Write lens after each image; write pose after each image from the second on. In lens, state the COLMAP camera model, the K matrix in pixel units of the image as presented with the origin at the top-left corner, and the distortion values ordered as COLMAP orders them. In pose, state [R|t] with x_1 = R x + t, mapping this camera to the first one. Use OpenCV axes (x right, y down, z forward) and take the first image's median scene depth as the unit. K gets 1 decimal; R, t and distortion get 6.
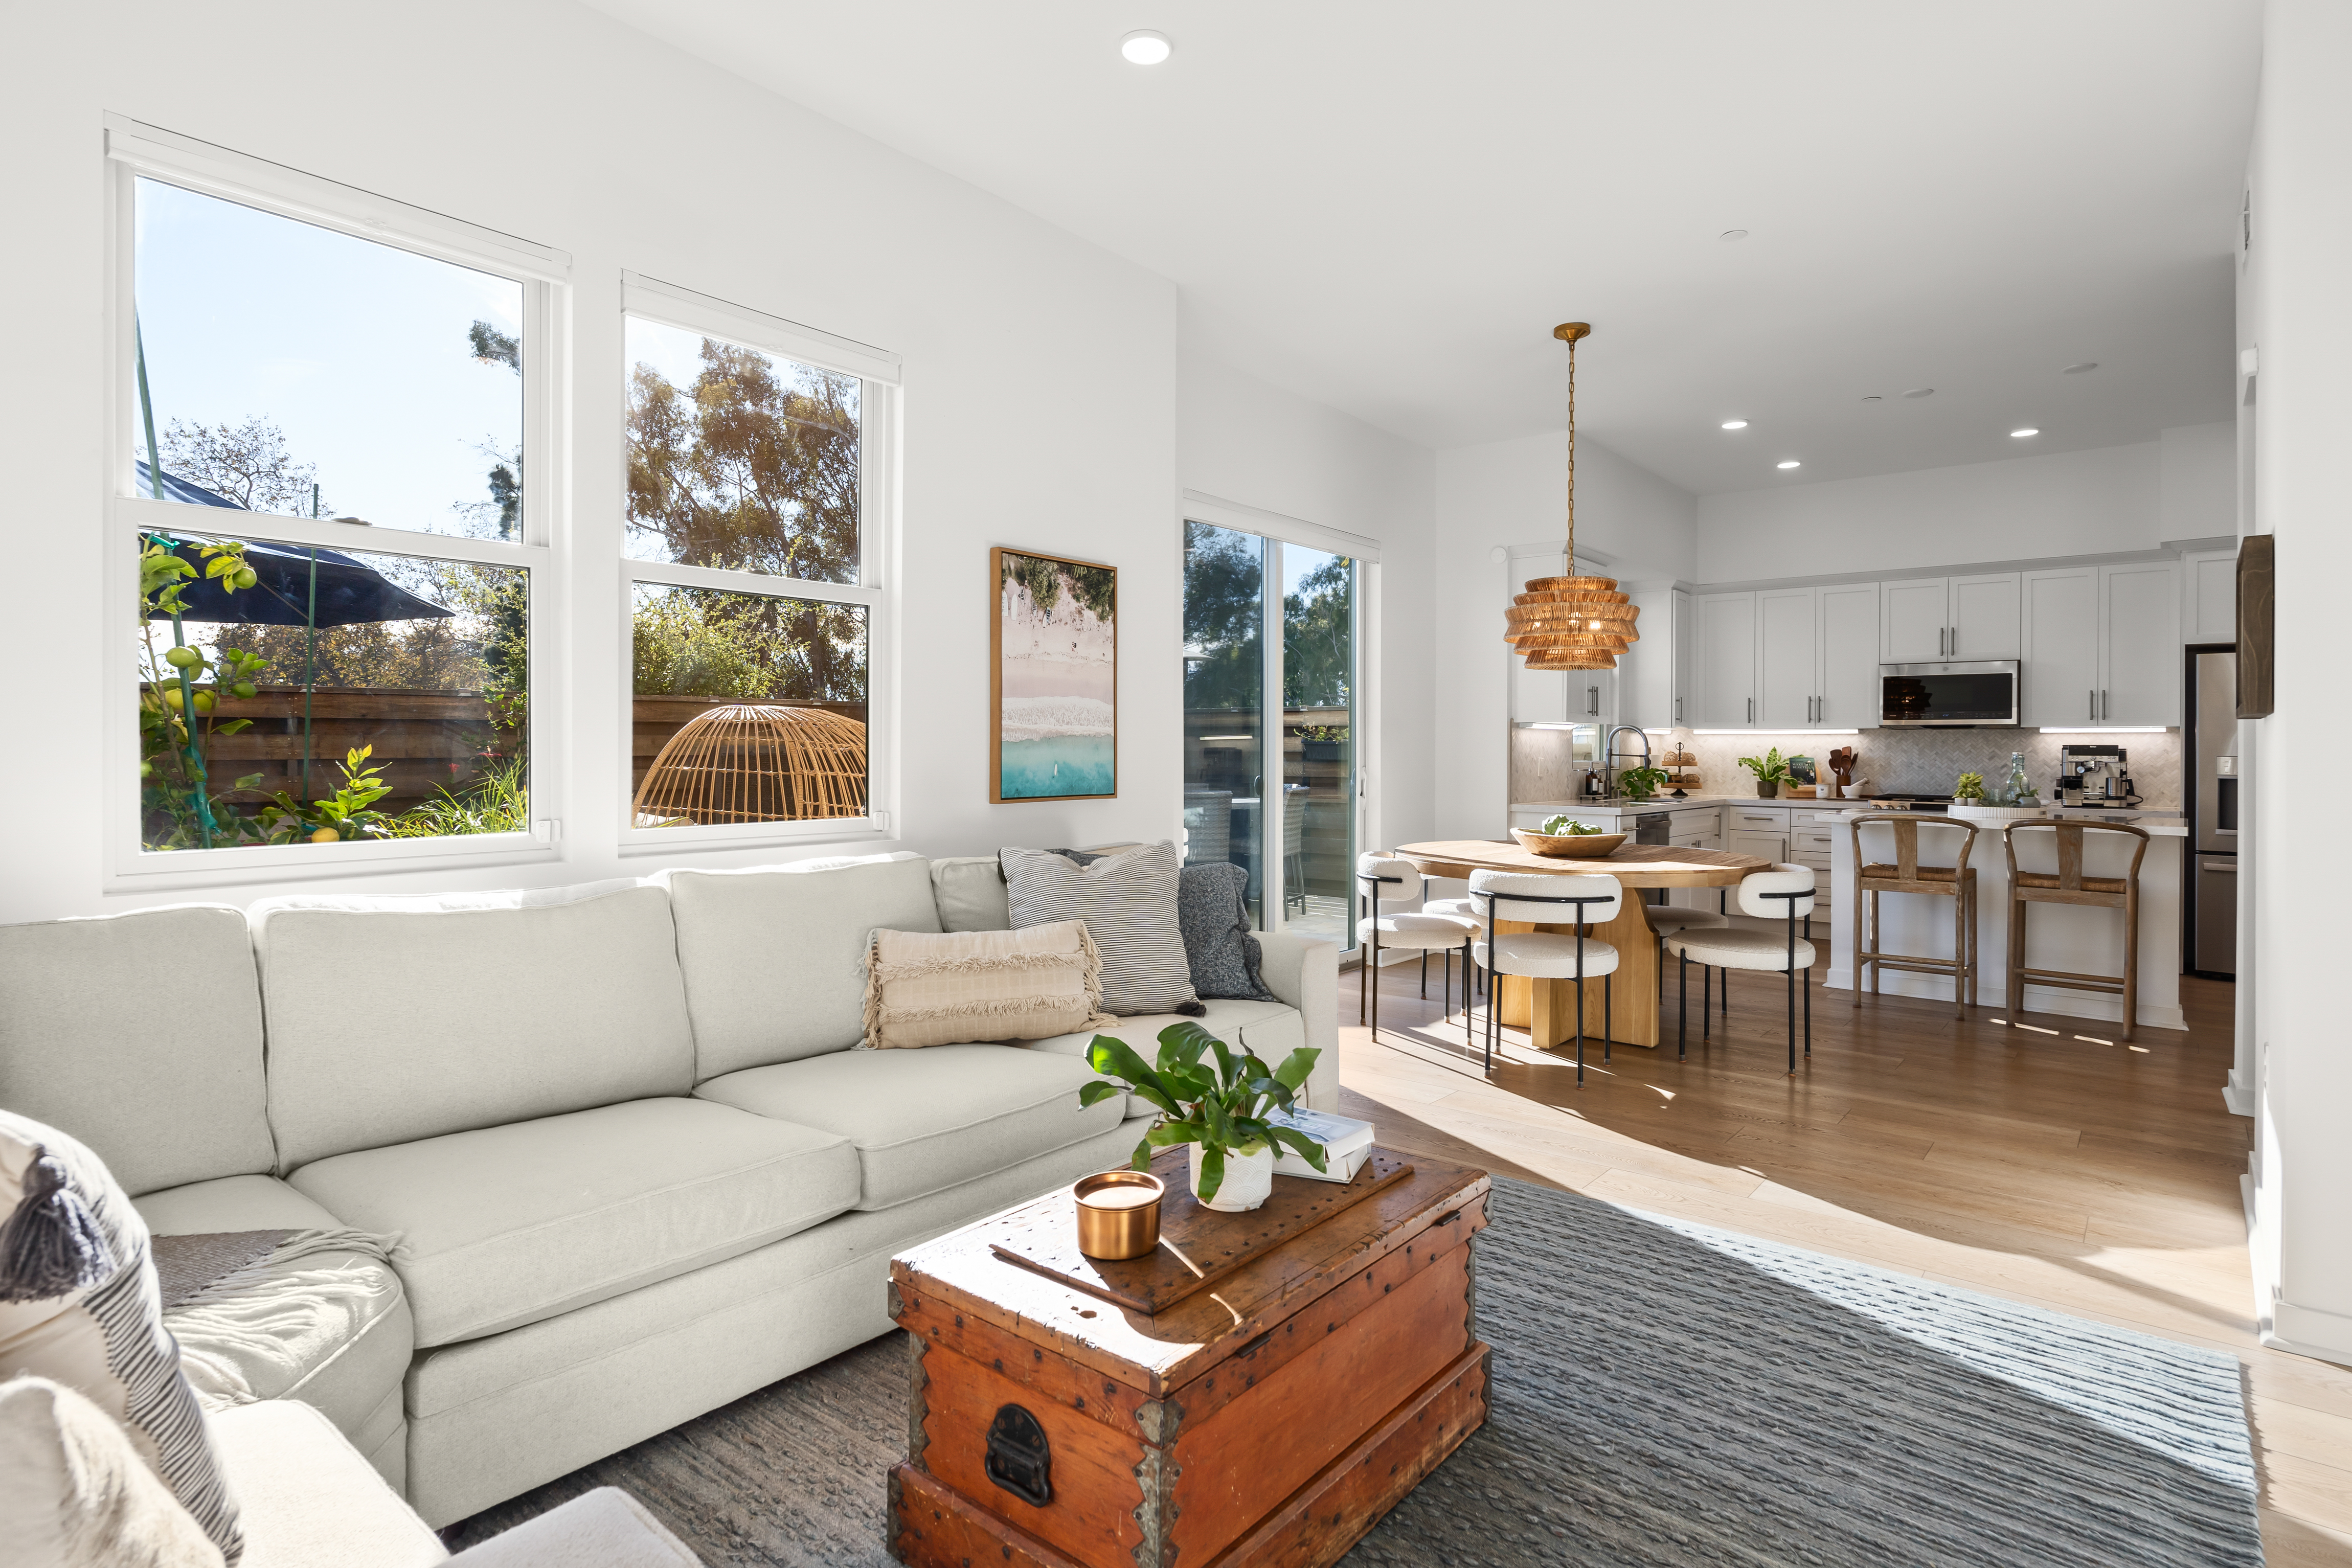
lens RADIAL K [[1228.4, 0, 1167.1], [0, 1228.4, 755.7], [0, 0, 1]] dist [0.001883, -0.000078]
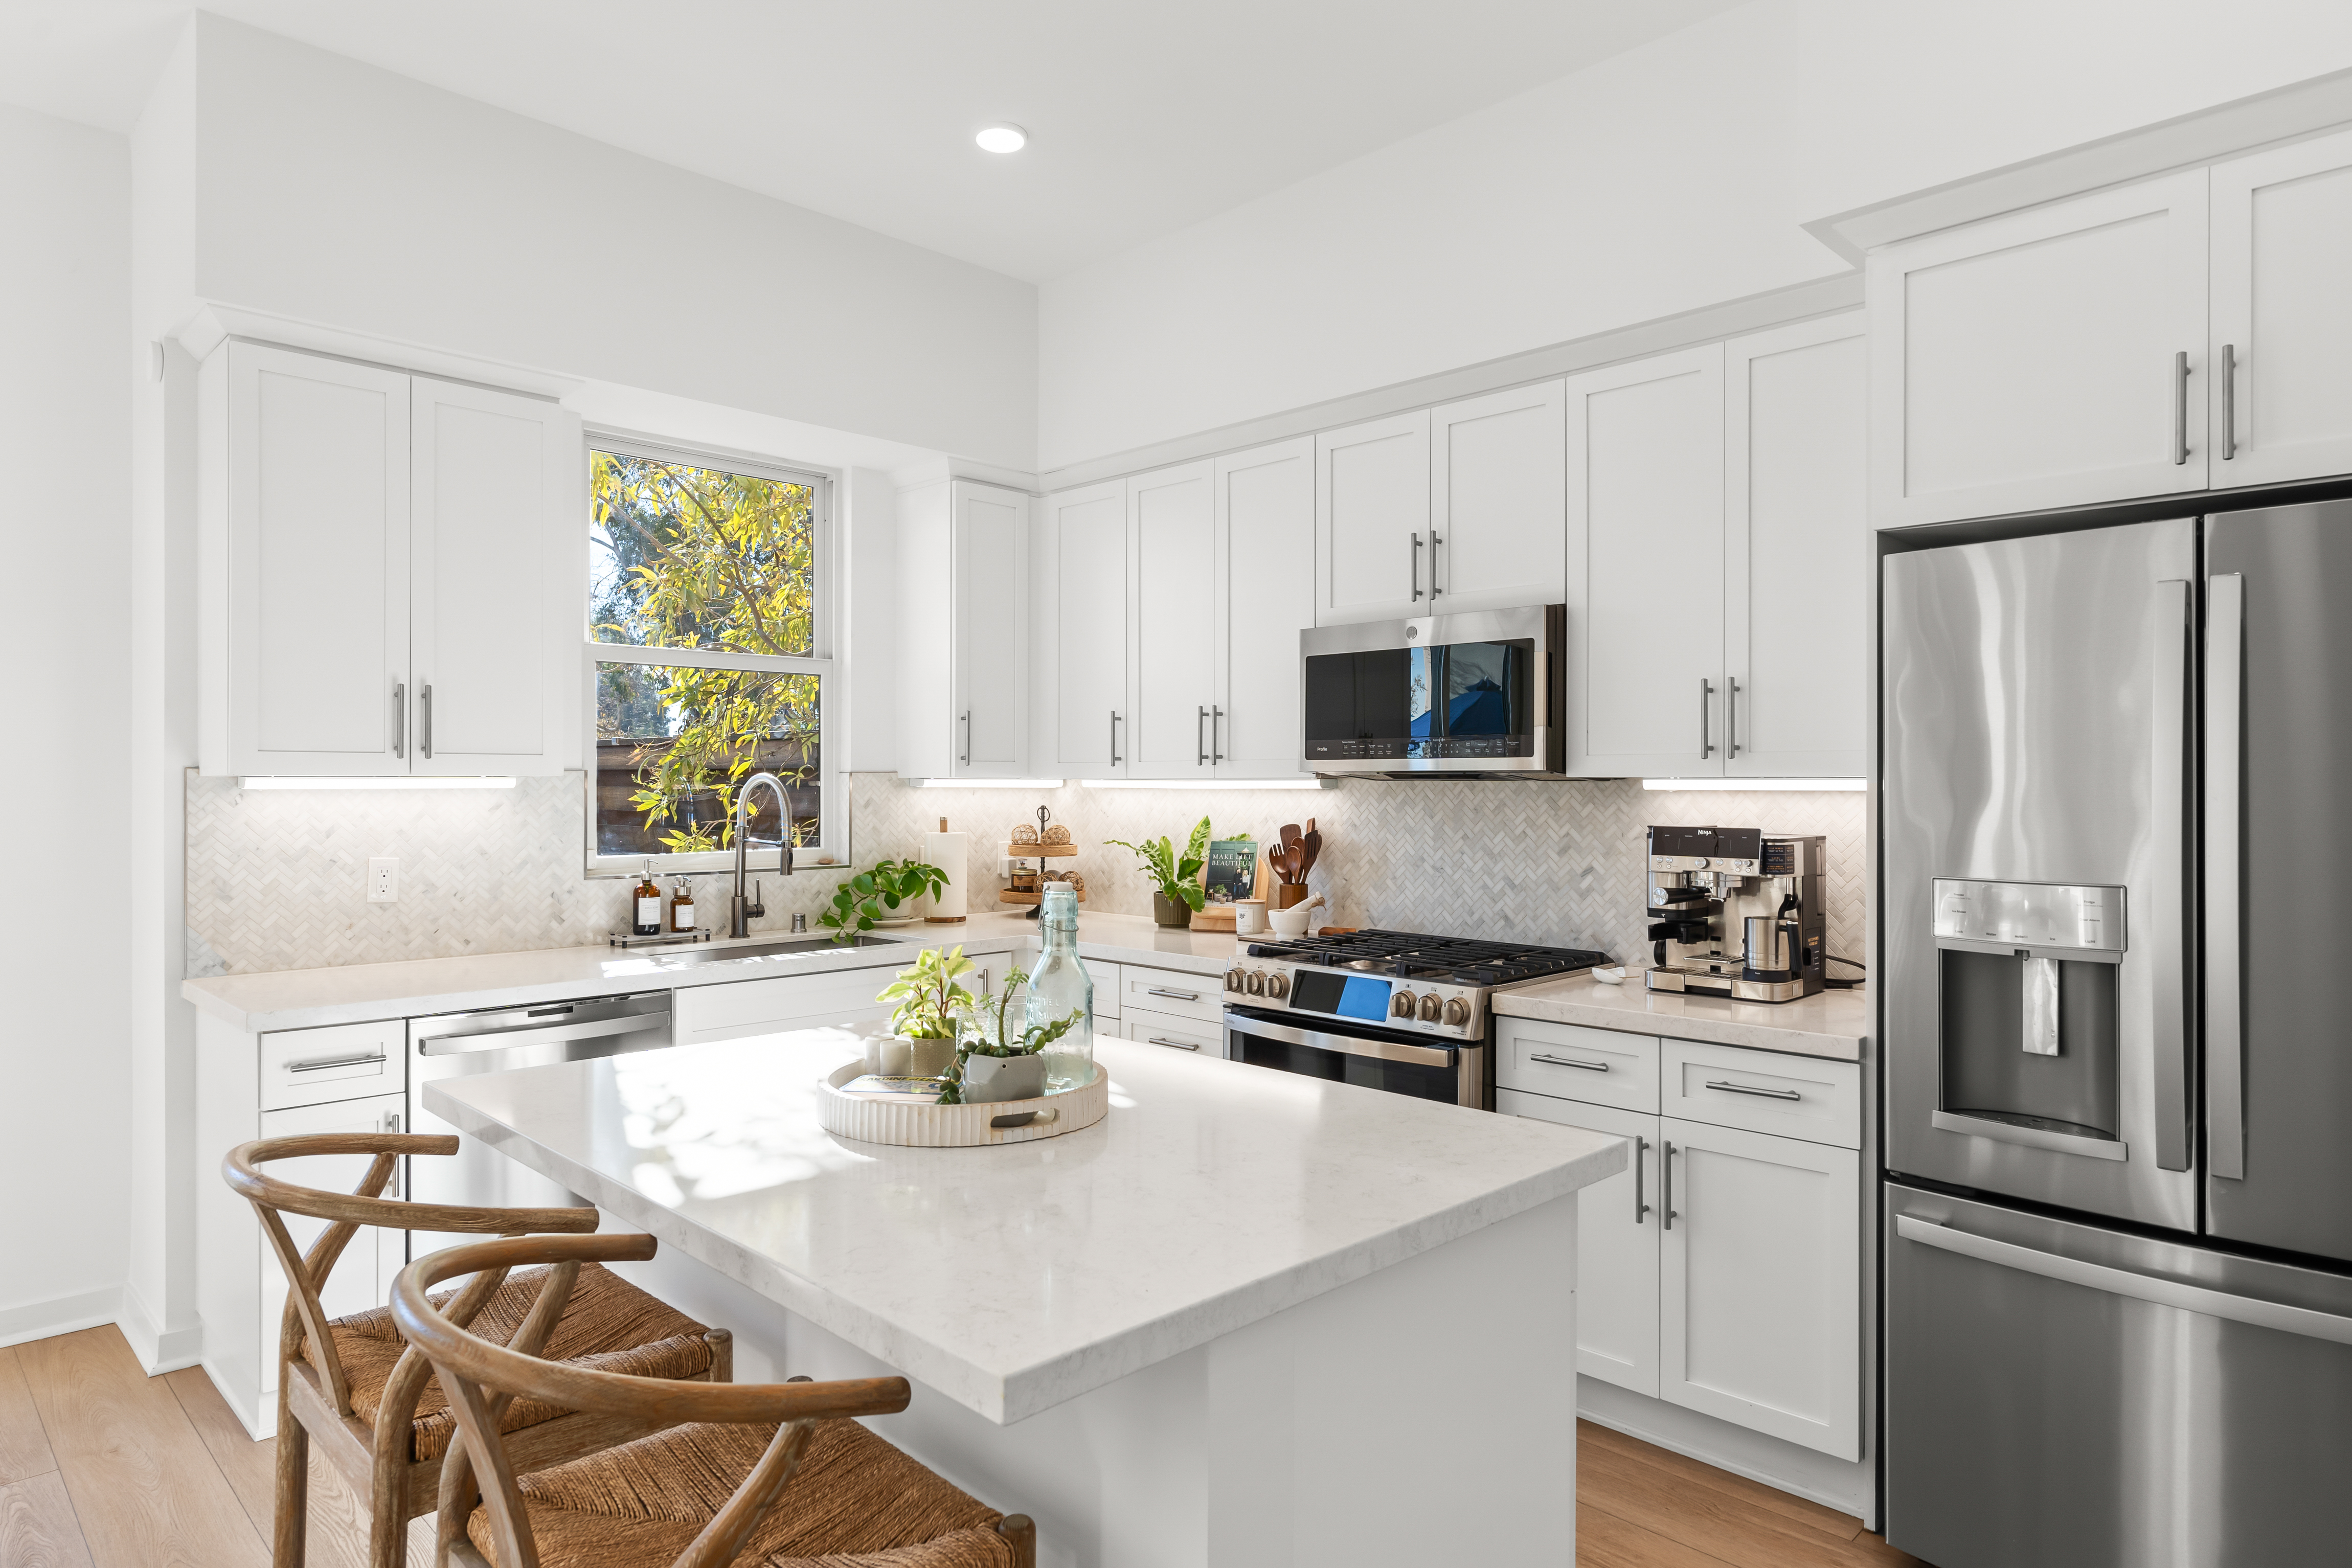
lens RADIAL K [[1386.7, 0, 1176.0], [0, 1386.7, 784.0], [0, 0, 1]] dist [0.002947, 0.000625]
pose [[0.996283, -0.002811, -0.086095, 0.581112], [0.002938, 0.999995, 0.001344, -0.021222], [0.086091, -0.001592, 0.996286, 0.528784]]
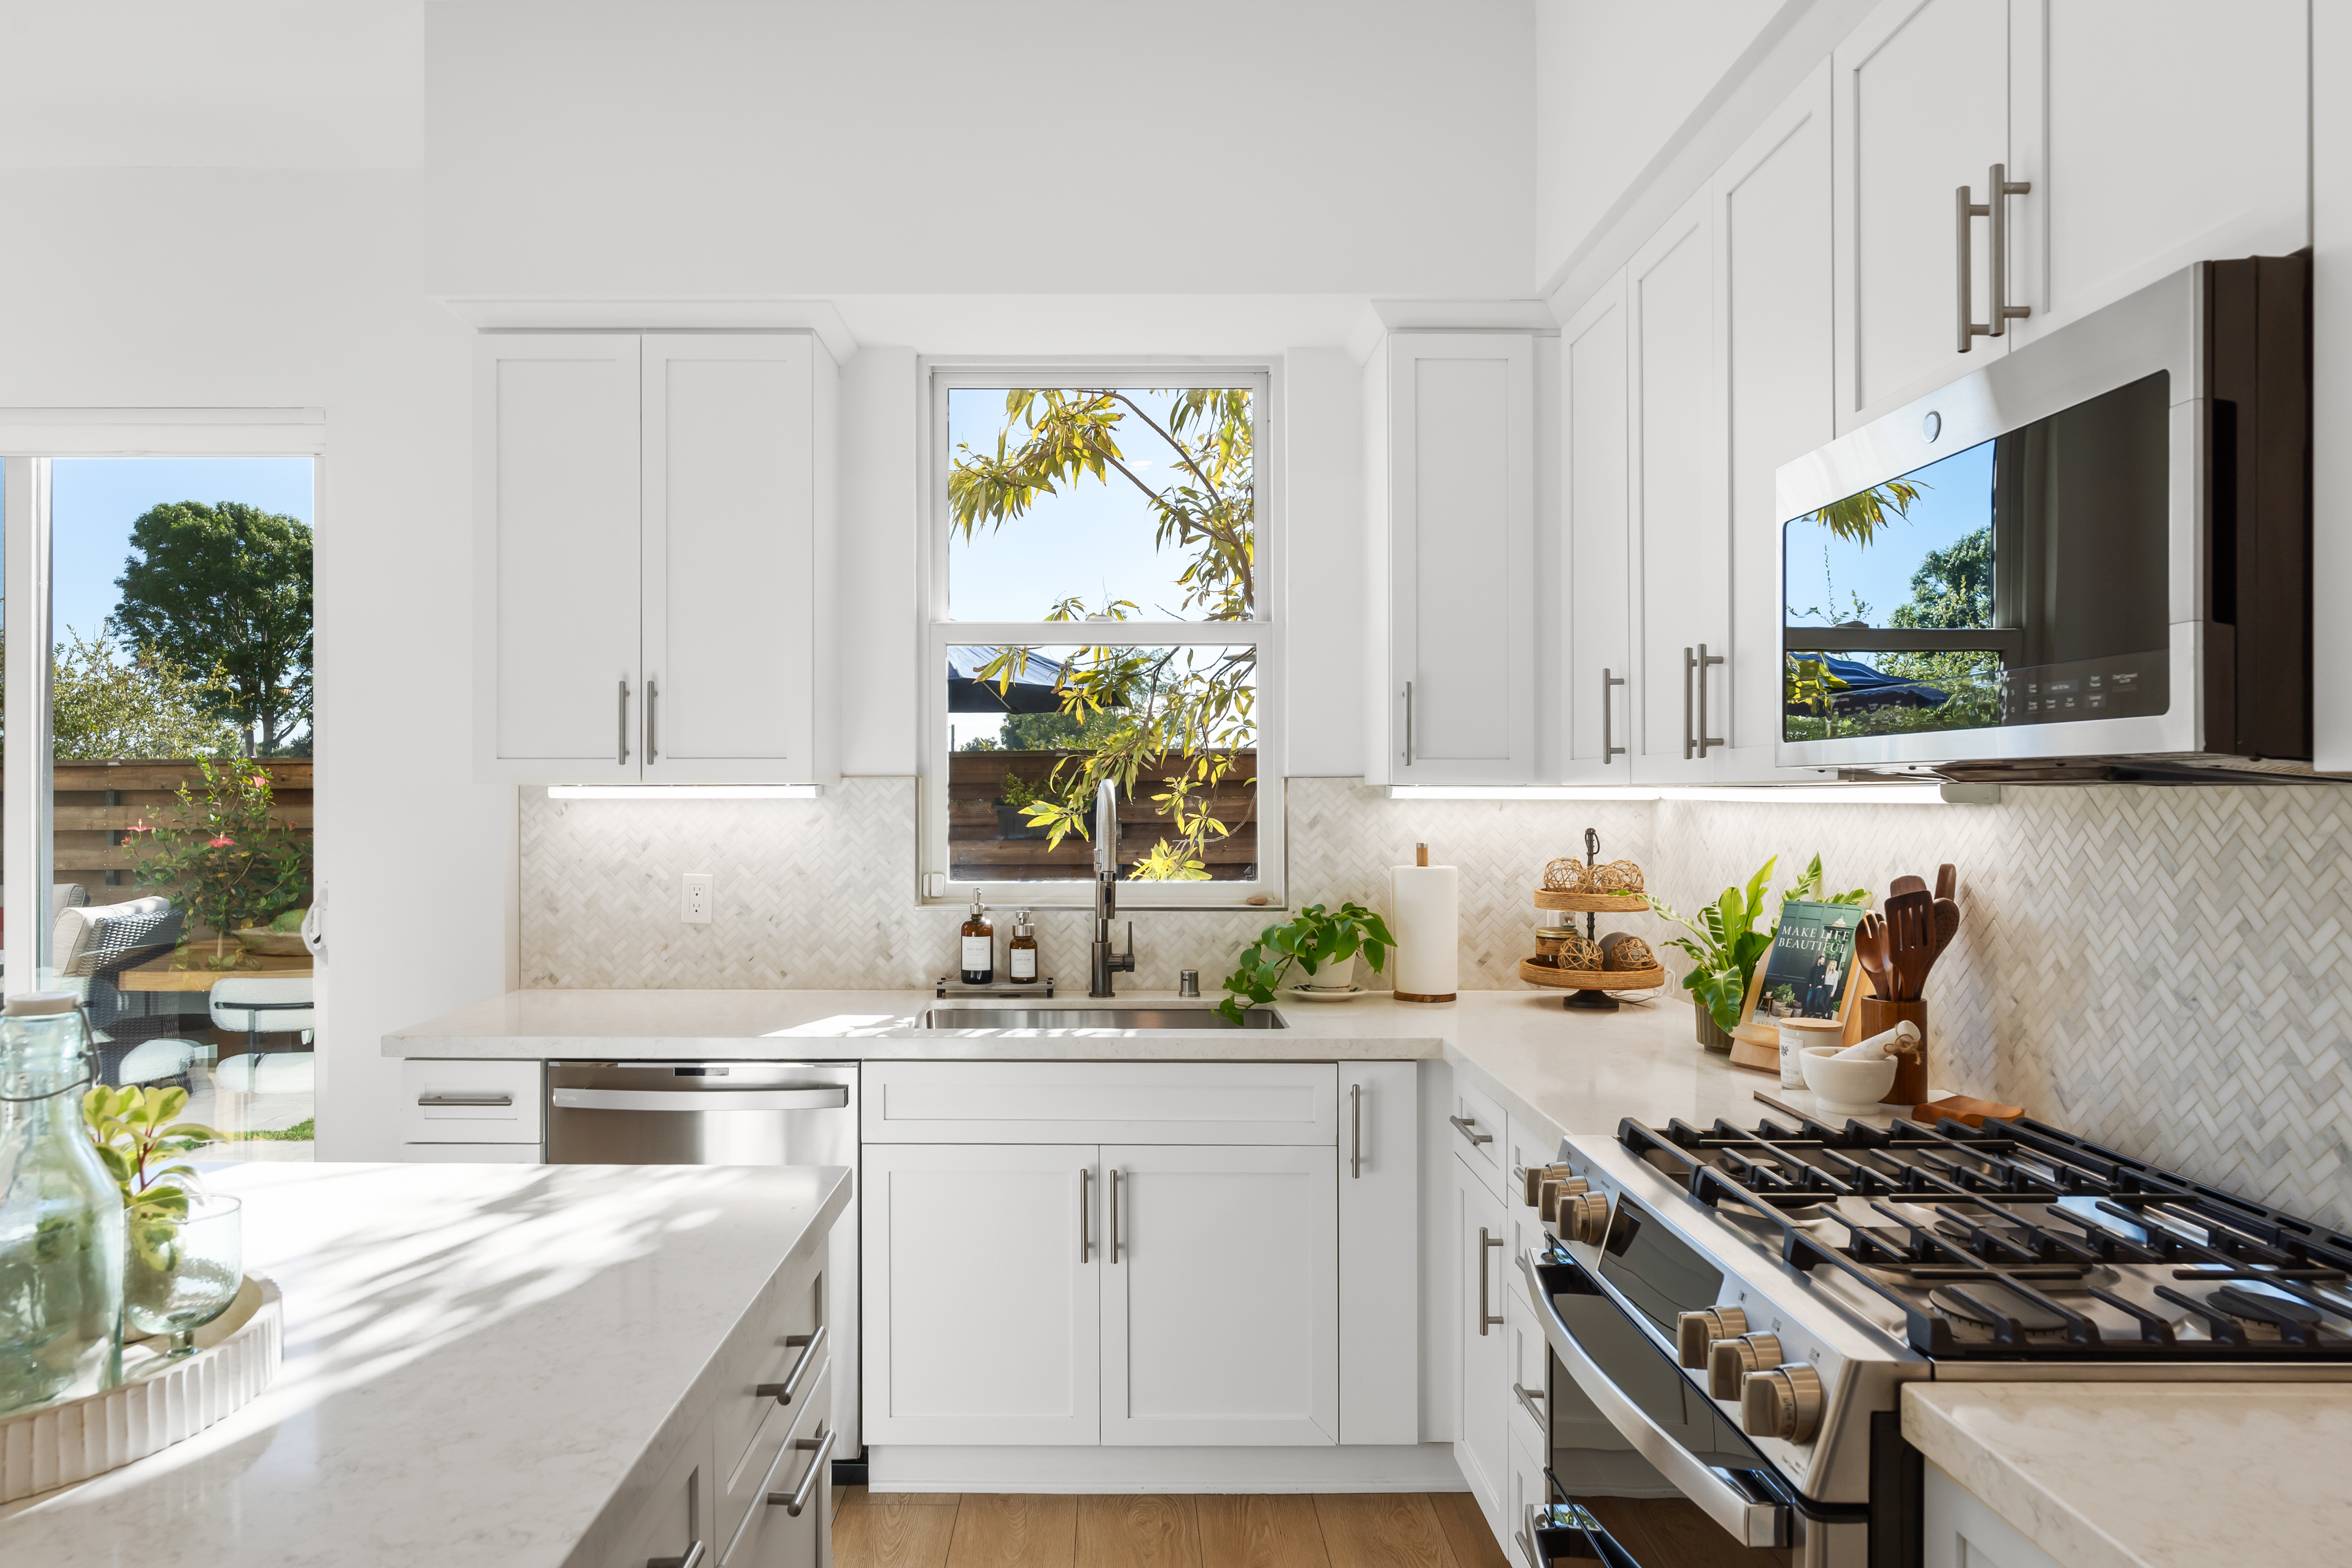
lens RADIAL K [[1480.6, 0, 1104.3], [0, 1480.6, 784.0], [0, 0, 1]] dist [-0.001499, 0.002450]
pose [[0.633296, -0.007776, -0.773871, 0.699584], [0.002022, 0.999963, -0.008393, -0.020195], [0.773907, 0.003751, 0.633288, 0.768178]]
